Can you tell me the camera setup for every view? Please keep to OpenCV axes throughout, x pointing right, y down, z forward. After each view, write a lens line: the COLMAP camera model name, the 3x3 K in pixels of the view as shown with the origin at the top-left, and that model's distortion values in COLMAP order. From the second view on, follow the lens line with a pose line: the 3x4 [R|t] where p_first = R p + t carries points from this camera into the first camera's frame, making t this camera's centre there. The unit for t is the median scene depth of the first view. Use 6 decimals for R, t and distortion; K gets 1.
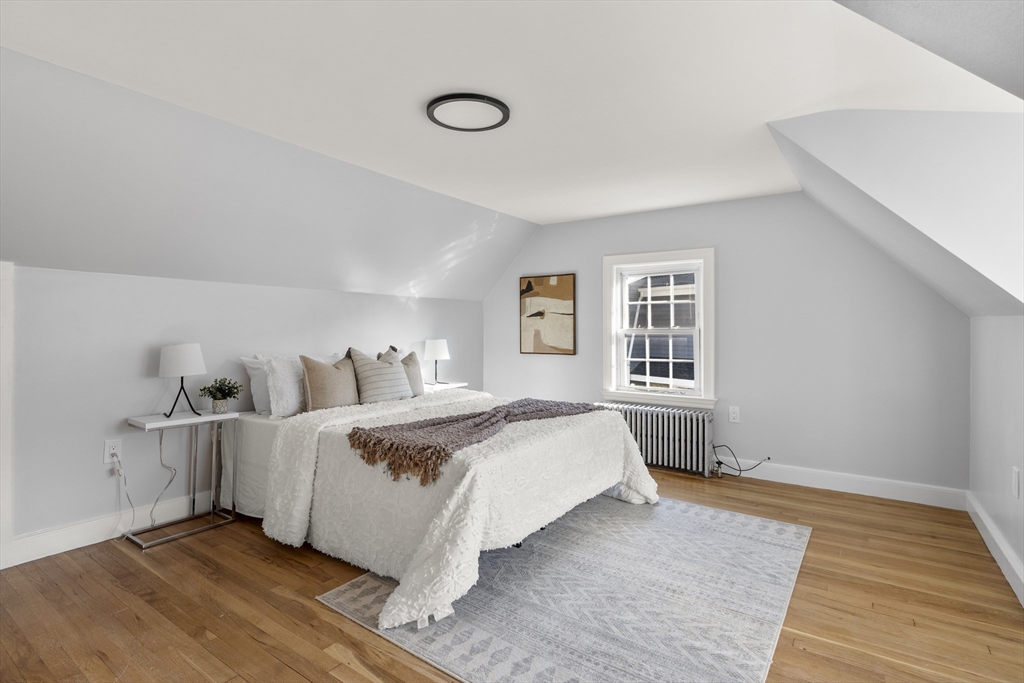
lens RADIAL K [[504.1, 0, 511.3], [0, 504.1, 334.8], [0, 0, 1]] dist [-0.005749, -0.000045]
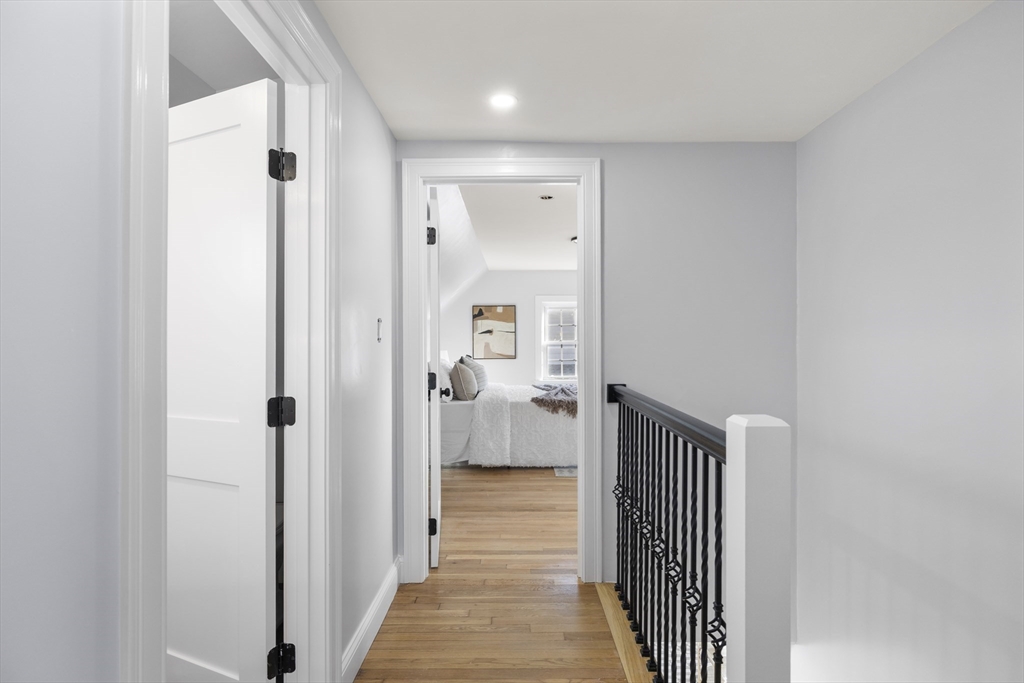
lens RADIAL K [[526.3, 0, 513.0], [0, 526.3, 342.4], [0, 0, 1]] dist [0.004444, -0.000682]
pose [[0.821042, -0.011929, 0.570743, -0.768044], [0.013135, 0.999912, 0.002003, -0.012788], [-0.570716, 0.005852, 0.821127, -0.290912]]
